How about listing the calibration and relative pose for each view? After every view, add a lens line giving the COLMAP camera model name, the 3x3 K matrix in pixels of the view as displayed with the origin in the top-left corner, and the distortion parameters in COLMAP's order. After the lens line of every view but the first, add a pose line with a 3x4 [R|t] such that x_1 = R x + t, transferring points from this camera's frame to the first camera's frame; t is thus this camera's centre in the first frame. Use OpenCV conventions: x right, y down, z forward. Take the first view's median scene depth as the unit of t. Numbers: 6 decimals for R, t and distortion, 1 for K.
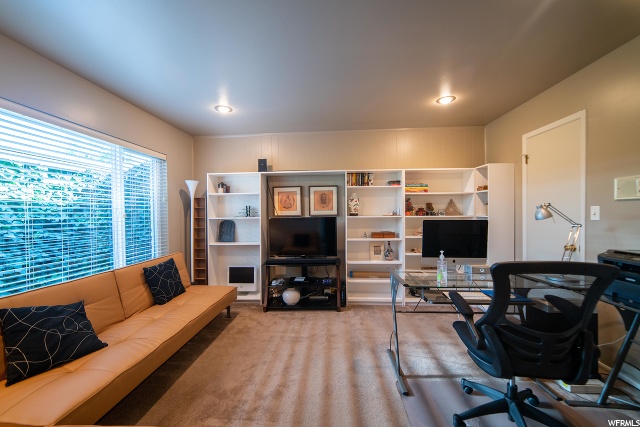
lens RADIAL K [[249.8, 0, 319.1], [0, 249.8, 216.2], [0, 0, 1]] dist [-0.016328, 0.007410]
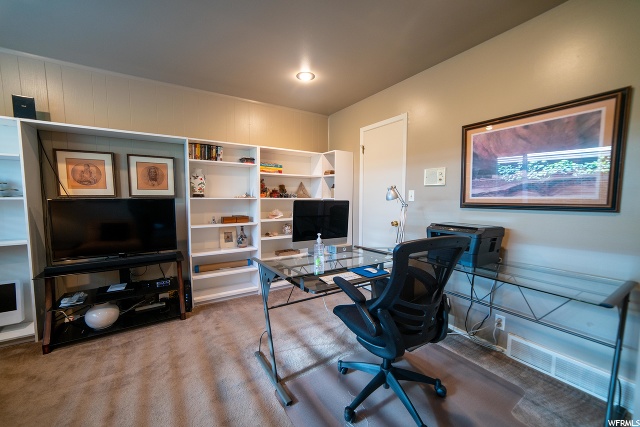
lens RADIAL K [[249.8, 0, 319.1], [0, 249.8, 216.2], [0, 0, 1]] dist [-0.016328, 0.007410]
pose [[0.809153, -0.032570, 0.586695, -0.021501], [-0.004330, 0.998105, 0.061381, 0.009429], [-0.587582, -0.052207, 0.807479, 0.130403]]
